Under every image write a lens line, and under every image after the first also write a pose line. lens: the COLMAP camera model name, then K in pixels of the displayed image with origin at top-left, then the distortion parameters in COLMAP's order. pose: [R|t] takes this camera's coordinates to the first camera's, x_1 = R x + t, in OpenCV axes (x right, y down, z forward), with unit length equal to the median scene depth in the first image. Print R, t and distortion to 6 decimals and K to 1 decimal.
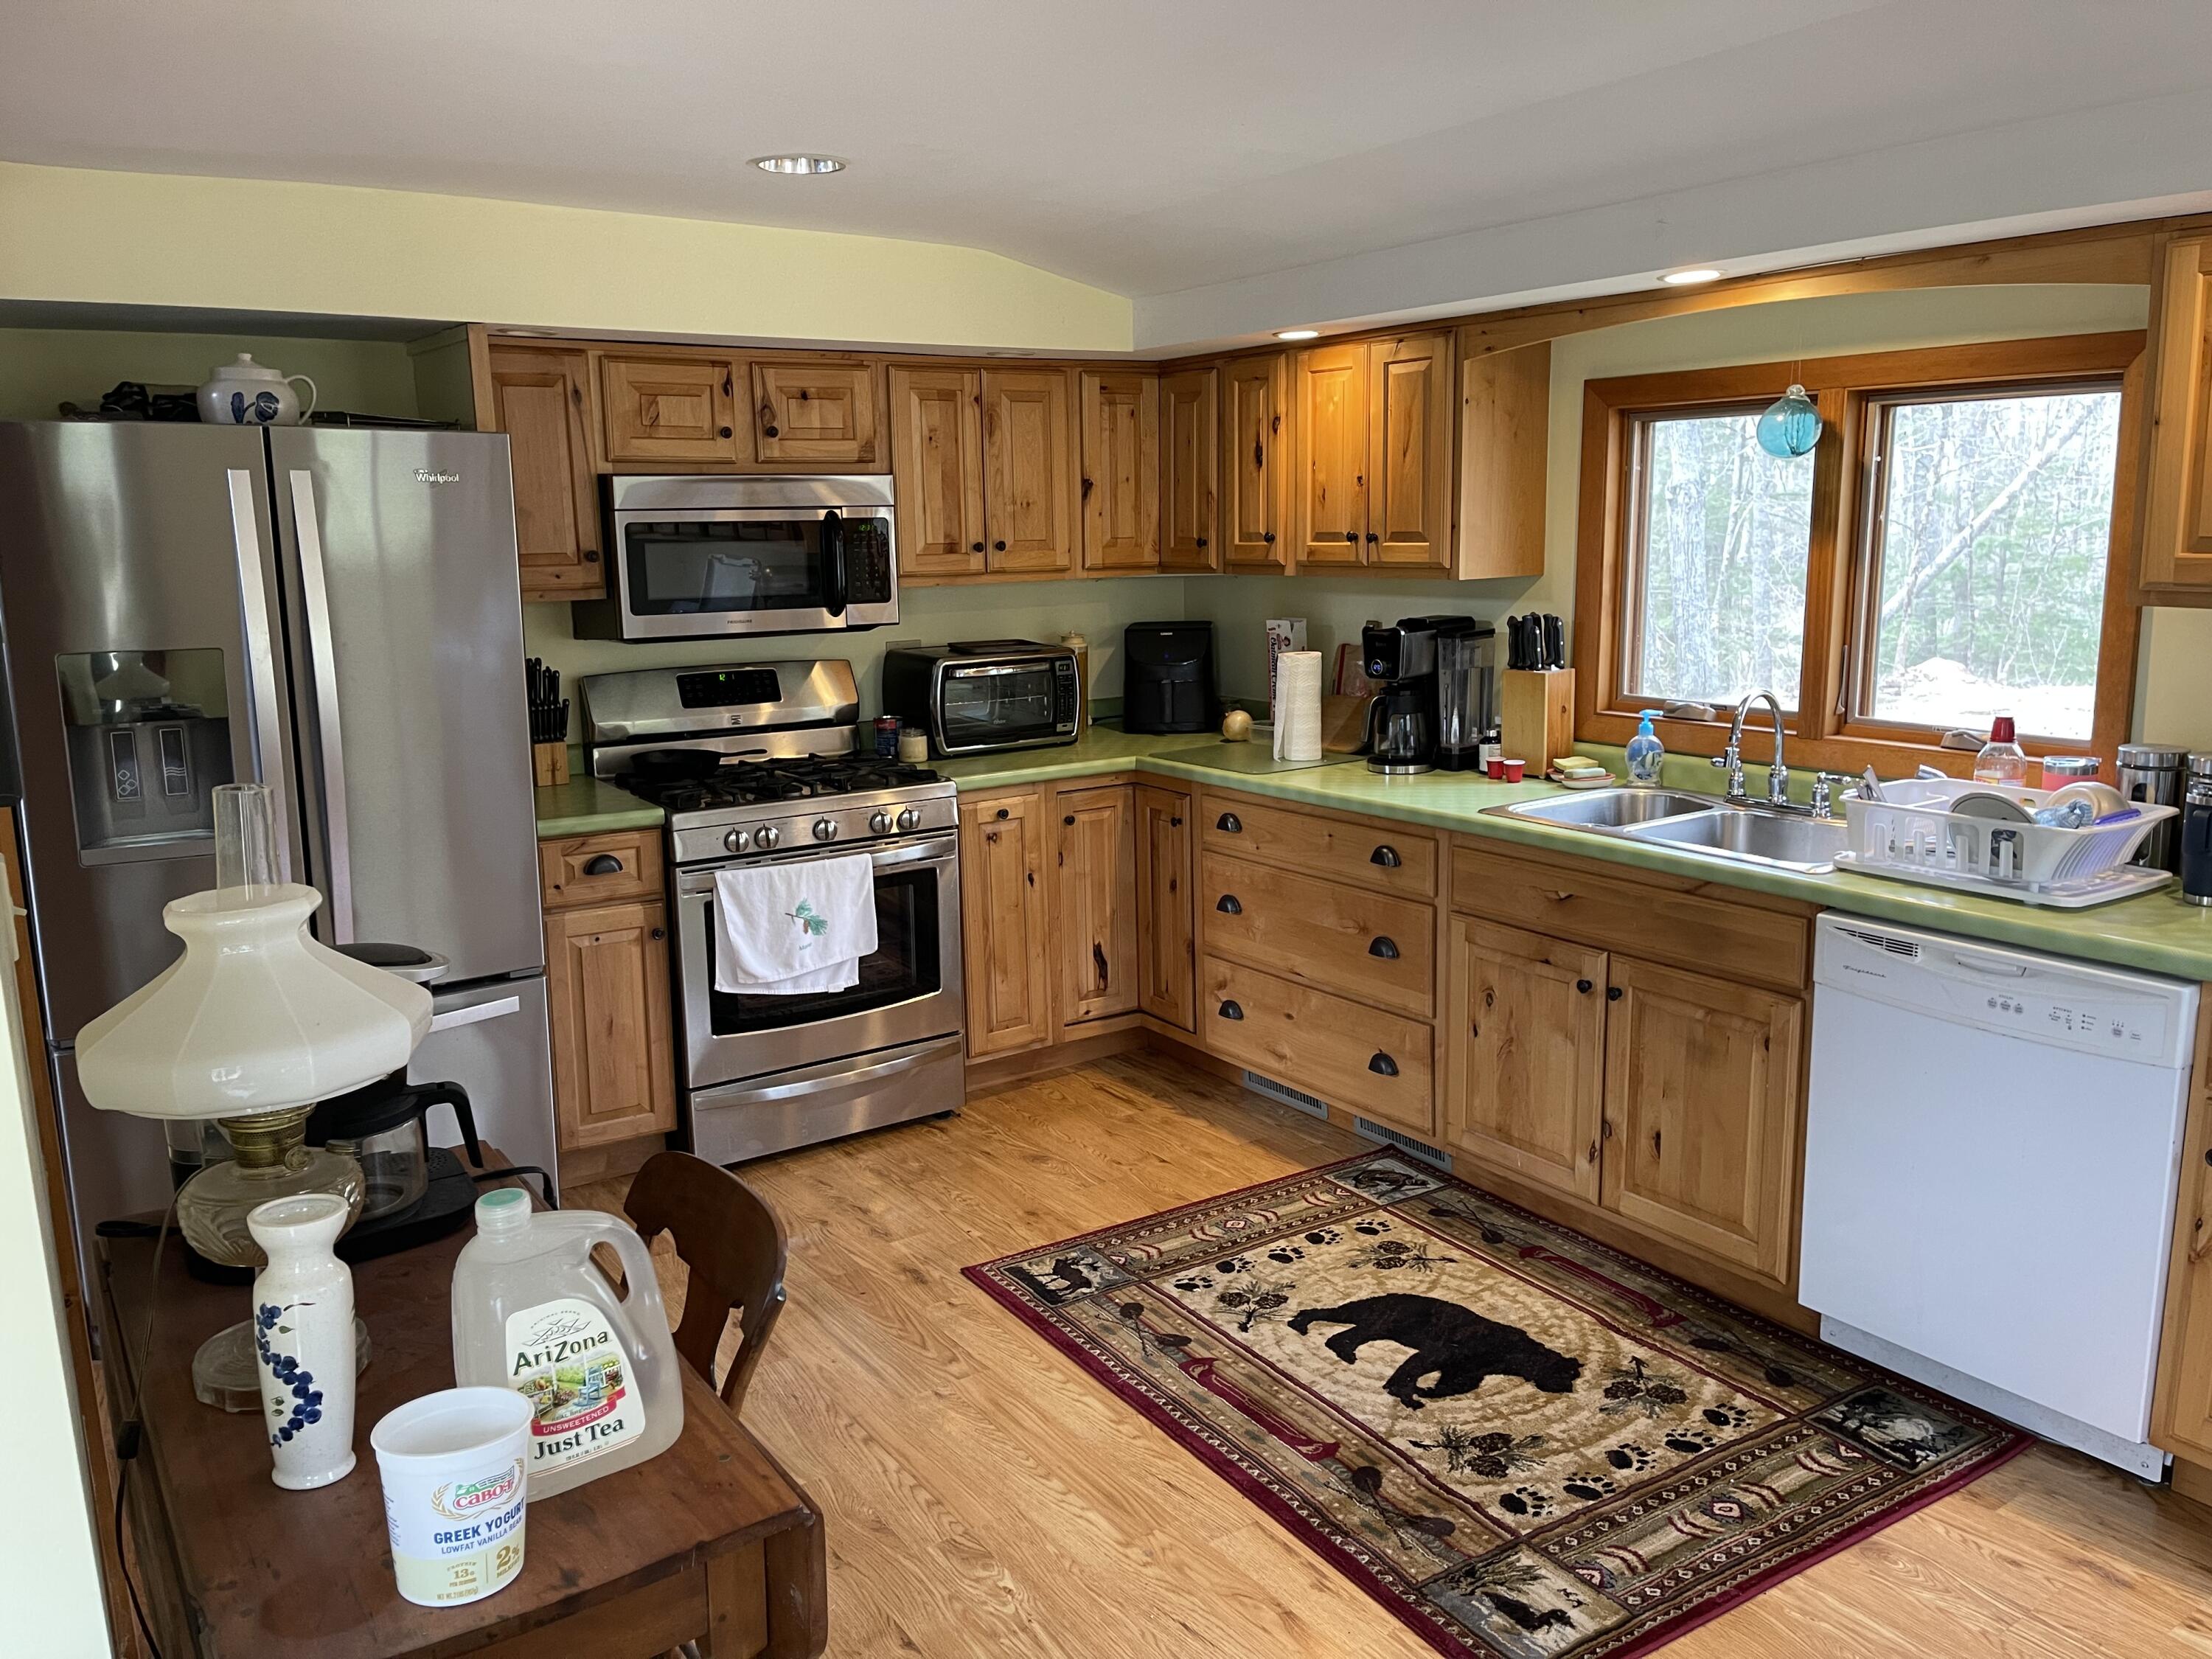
lens RADIAL K [[1658.4, 0, 1098.6], [0, 1658.4, 833.0], [0, 0, 1]] dist [0.073602, -0.096932]
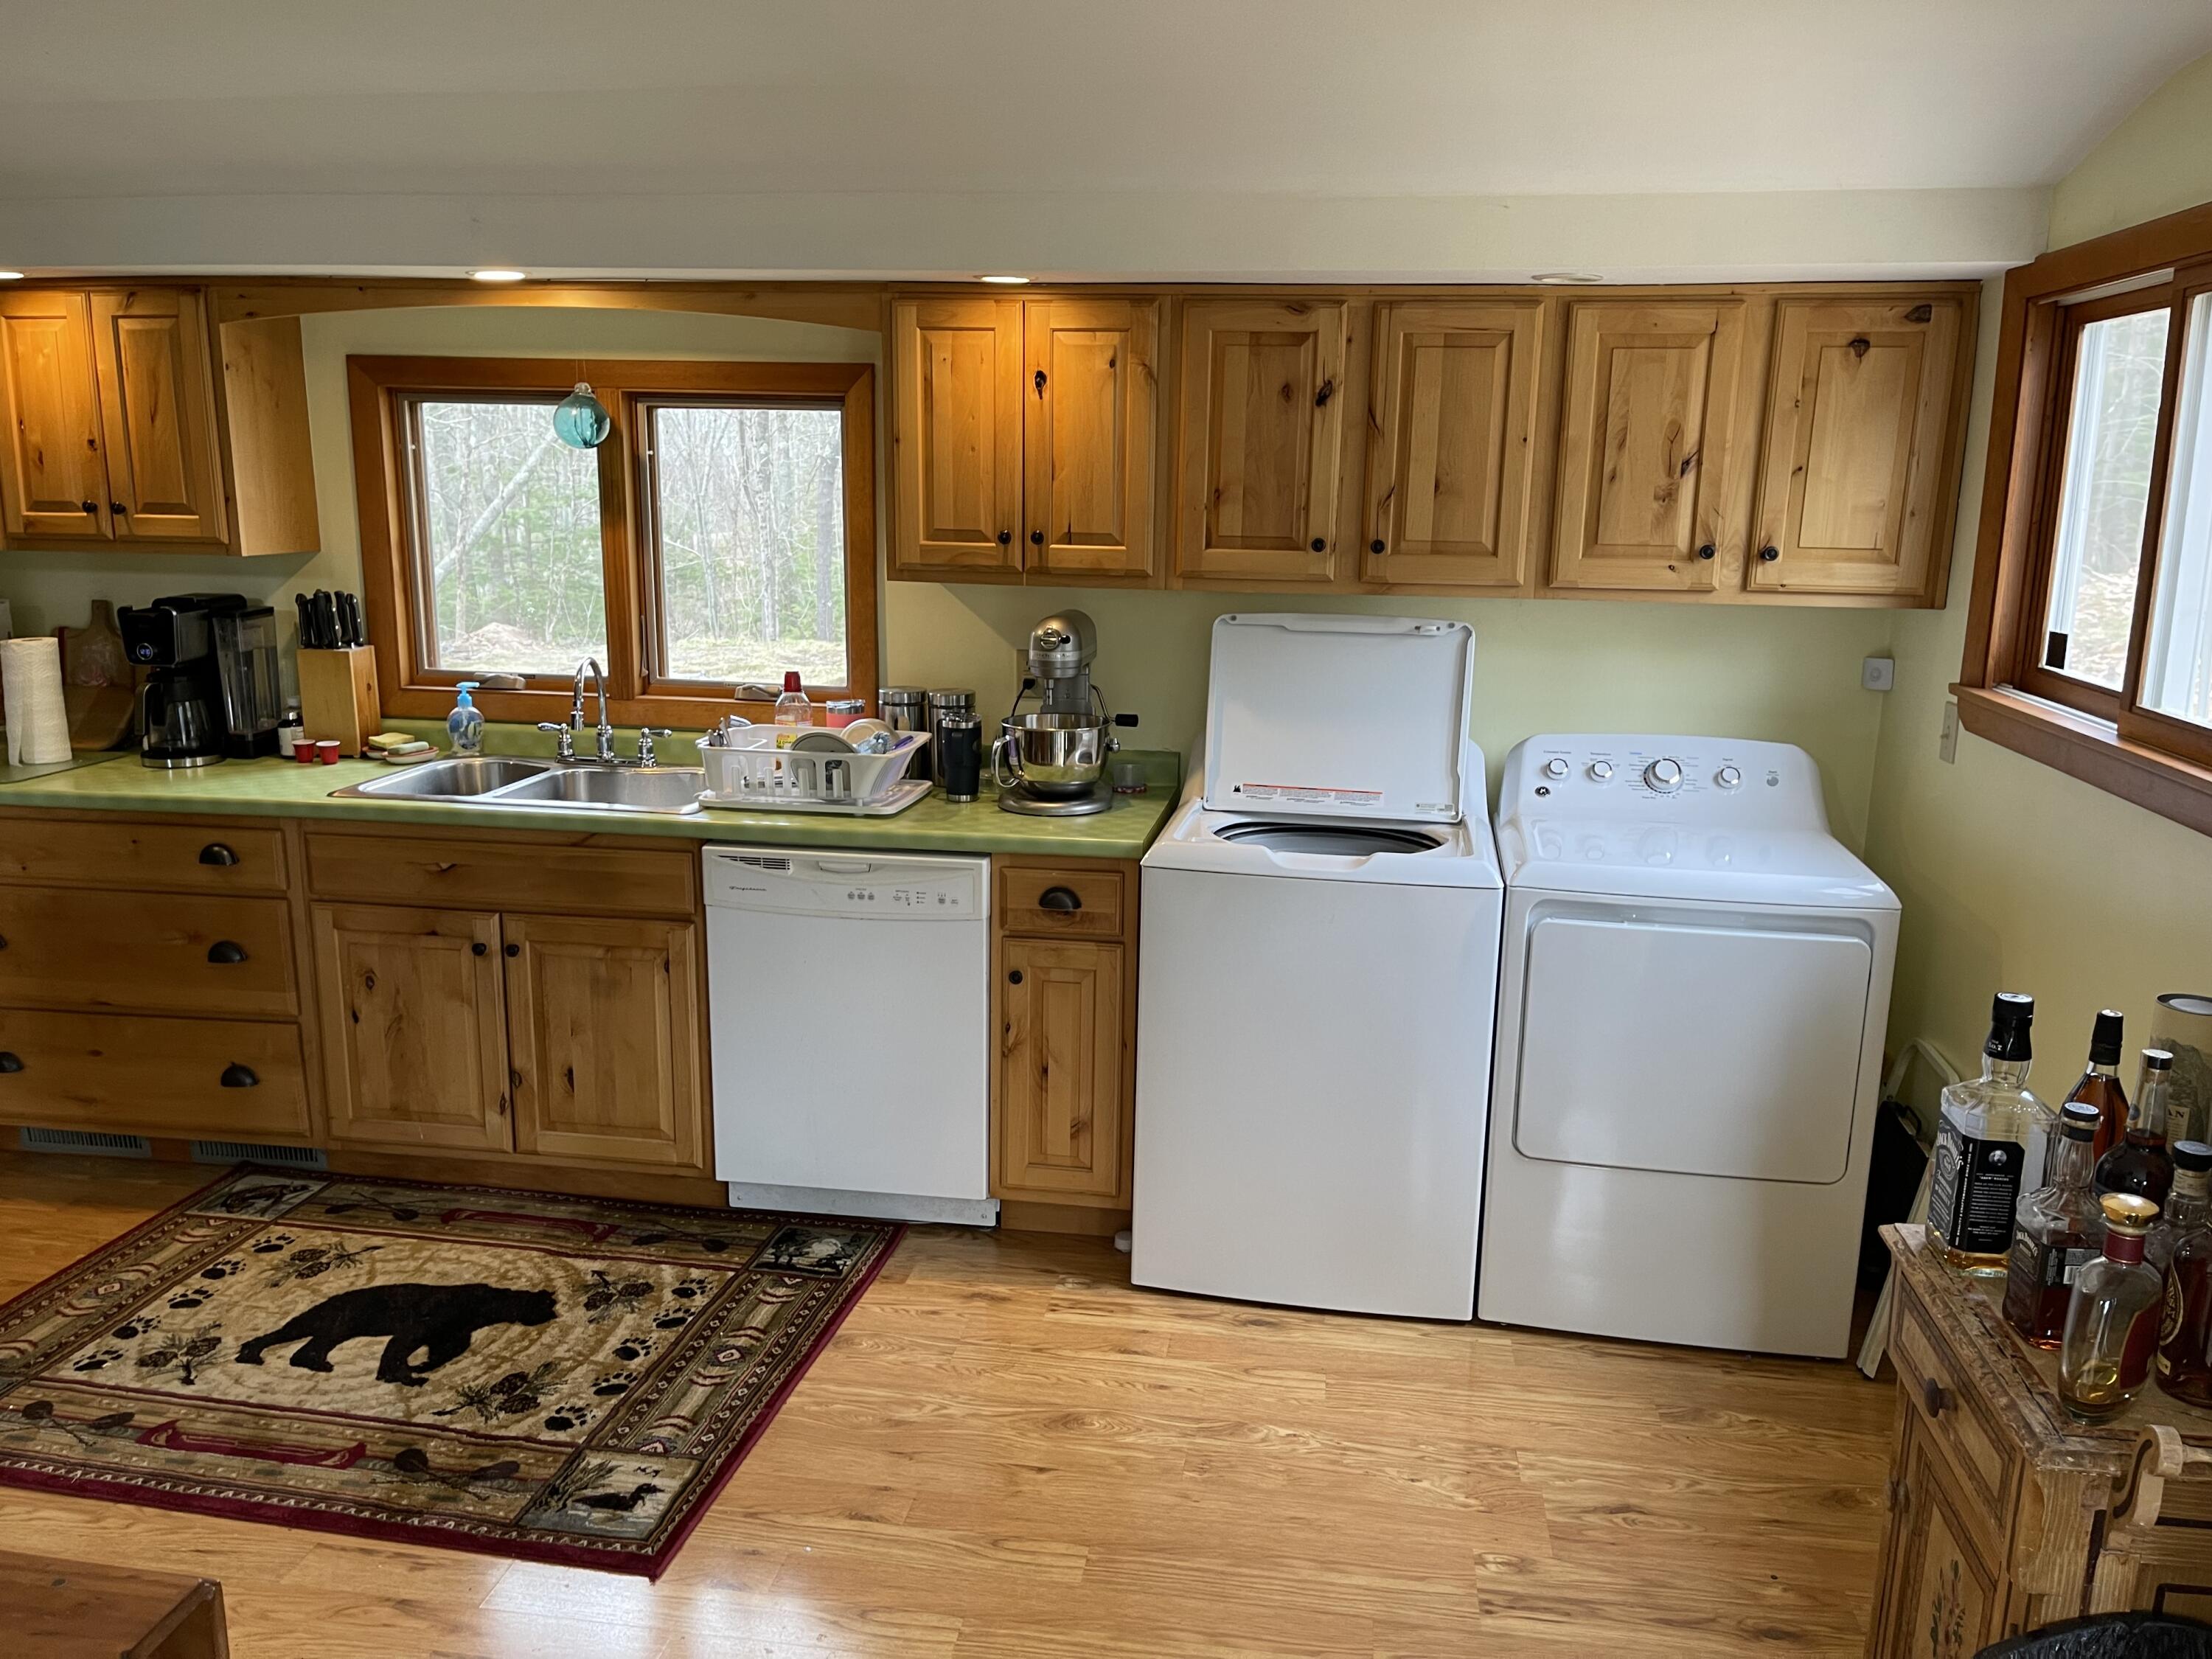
lens RADIAL K [[1658.4, 0, 1102.5], [0, 1658.4, 835.7], [0, 0, 1]] dist [0.073602, -0.096932]
pose [[0.683093, -0.125434, 0.719479, -0.207149], [0.110532, 0.991549, 0.067925, -0.007334], [-0.721919, 0.033127, 0.691184, -0.007446]]
